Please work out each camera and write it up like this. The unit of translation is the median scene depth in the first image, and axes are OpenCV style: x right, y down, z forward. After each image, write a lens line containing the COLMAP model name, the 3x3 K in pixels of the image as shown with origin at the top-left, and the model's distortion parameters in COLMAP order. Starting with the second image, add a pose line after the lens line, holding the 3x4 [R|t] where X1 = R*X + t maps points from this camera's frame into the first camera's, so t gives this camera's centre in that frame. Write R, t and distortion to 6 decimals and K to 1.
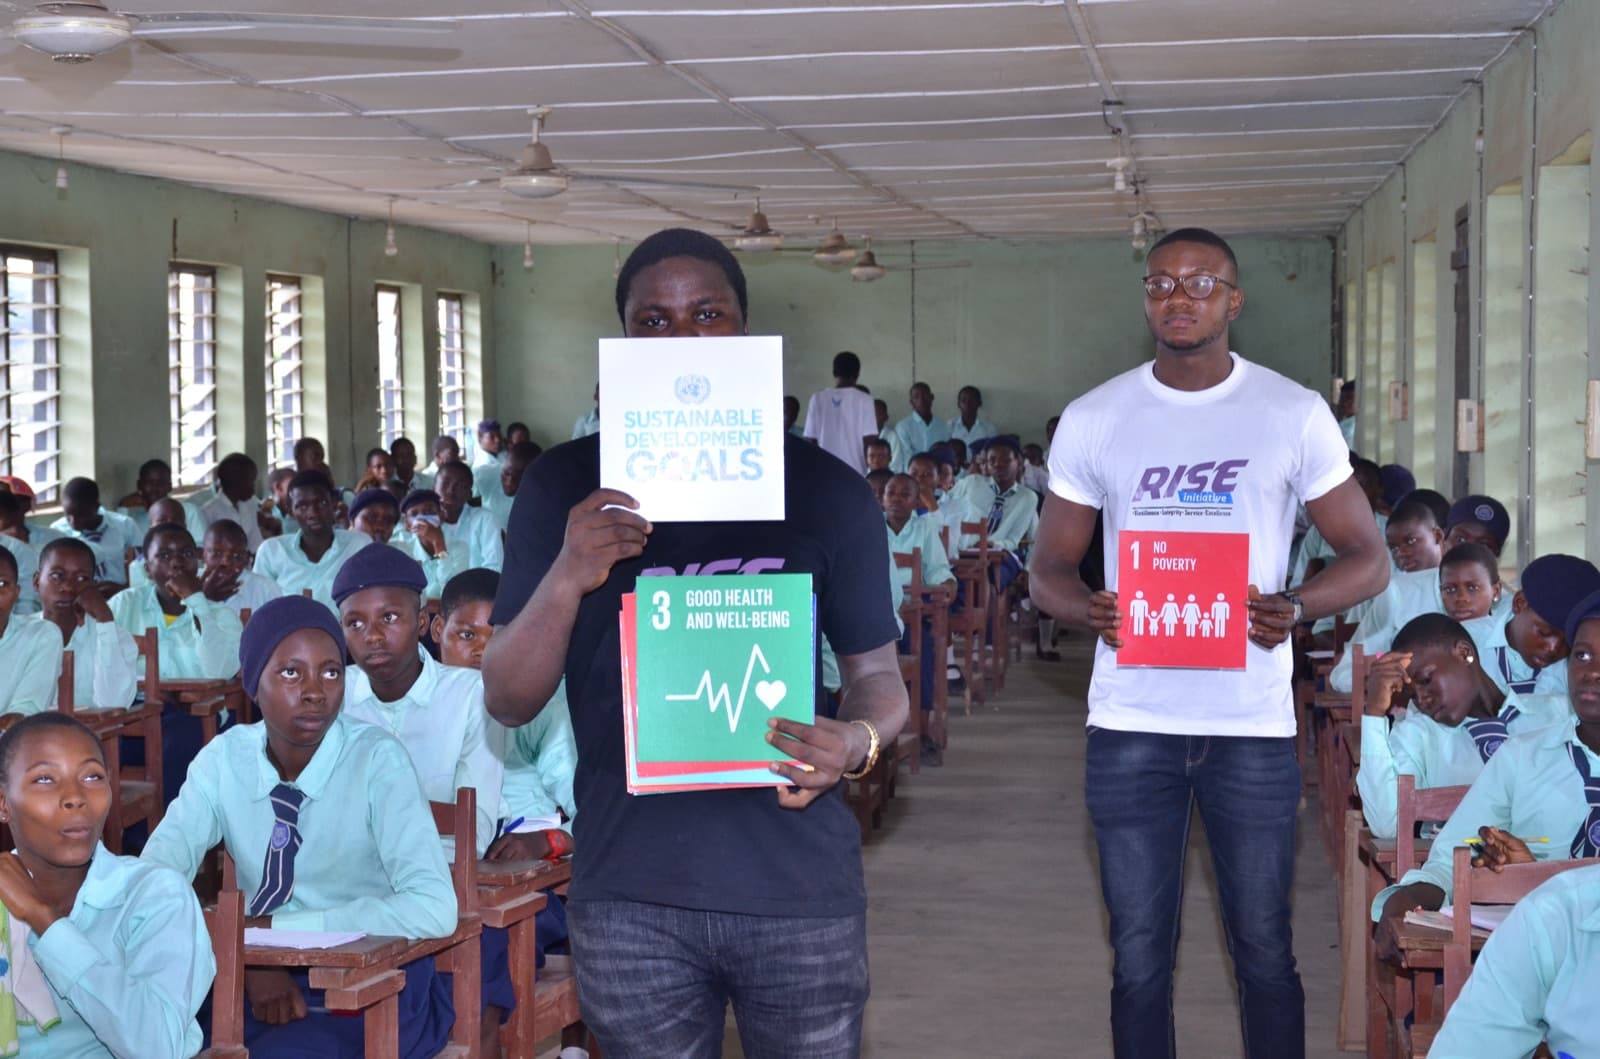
lens RADIAL K [[6388.1, 0, 800.0], [0, 6388.1, 529.5], [0, 0, 1]] dist [0.617376, -31.185213]
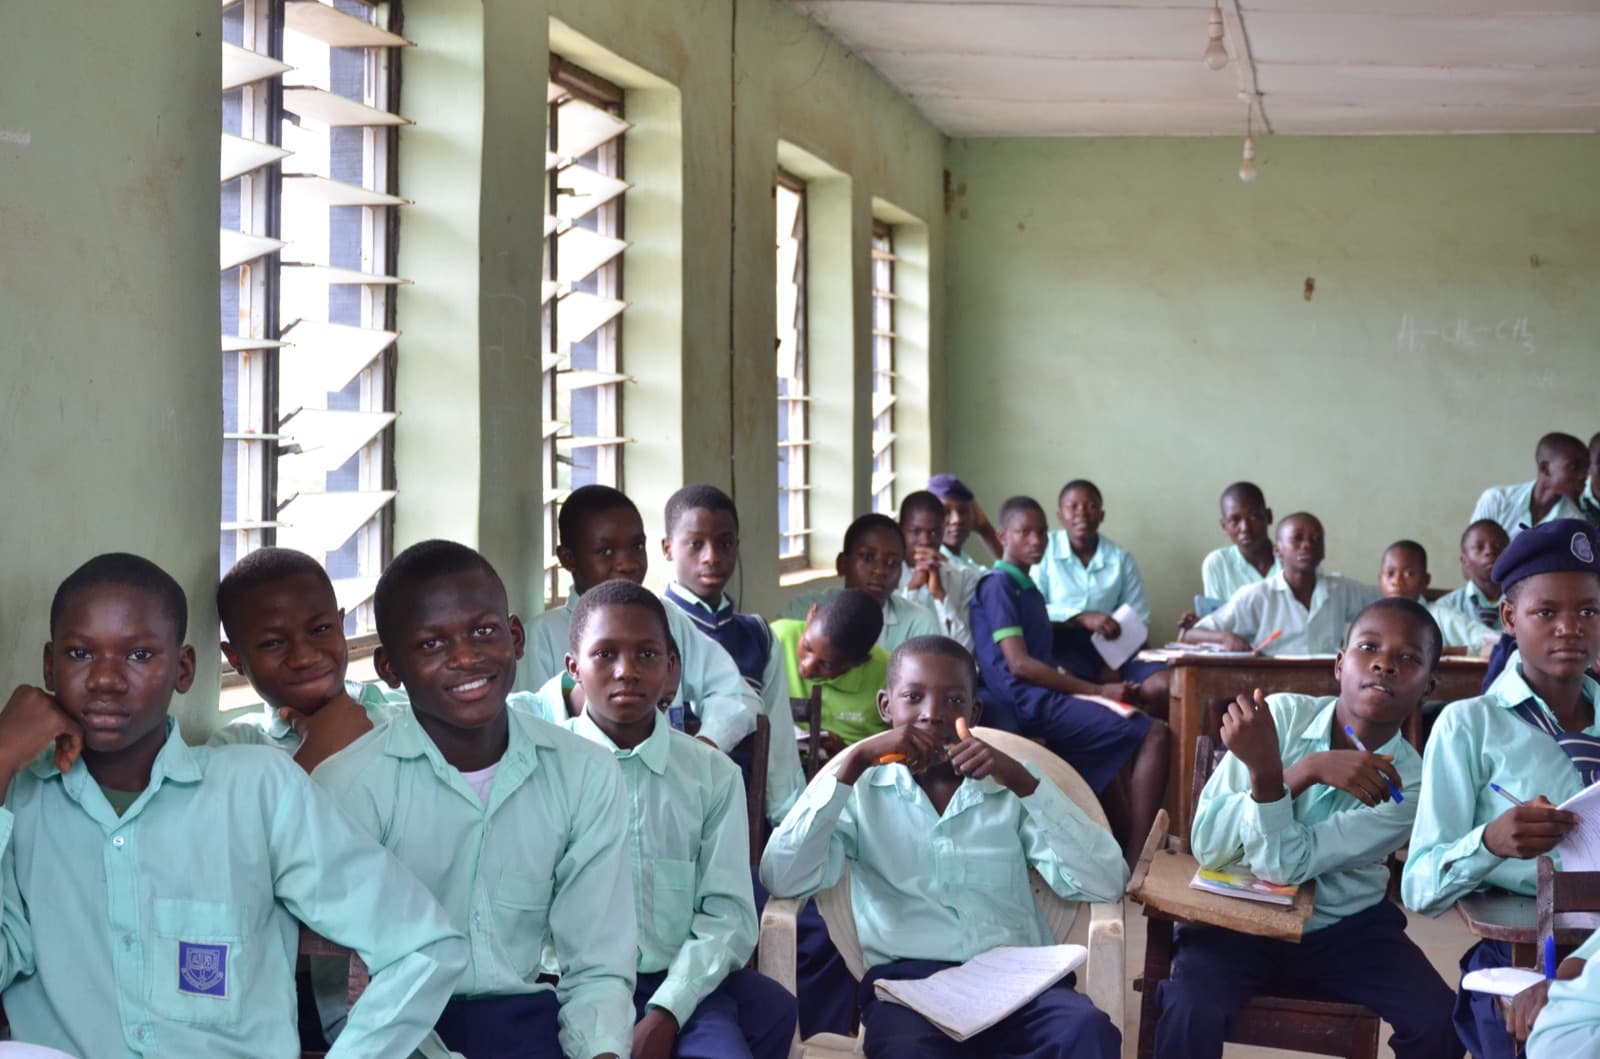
lens RADIAL K [[6388.1, 0, 800.0], [0, 6388.1, 529.5], [0, 0, 1]] dist [0.617376, -31.185213]
pose [[0.999119, 0.028756, -0.030578, -0.055202], [-0.029080, 0.999525, -0.010181, -0.009022], [0.030271, 0.011062, 0.999481, 0.617174]]
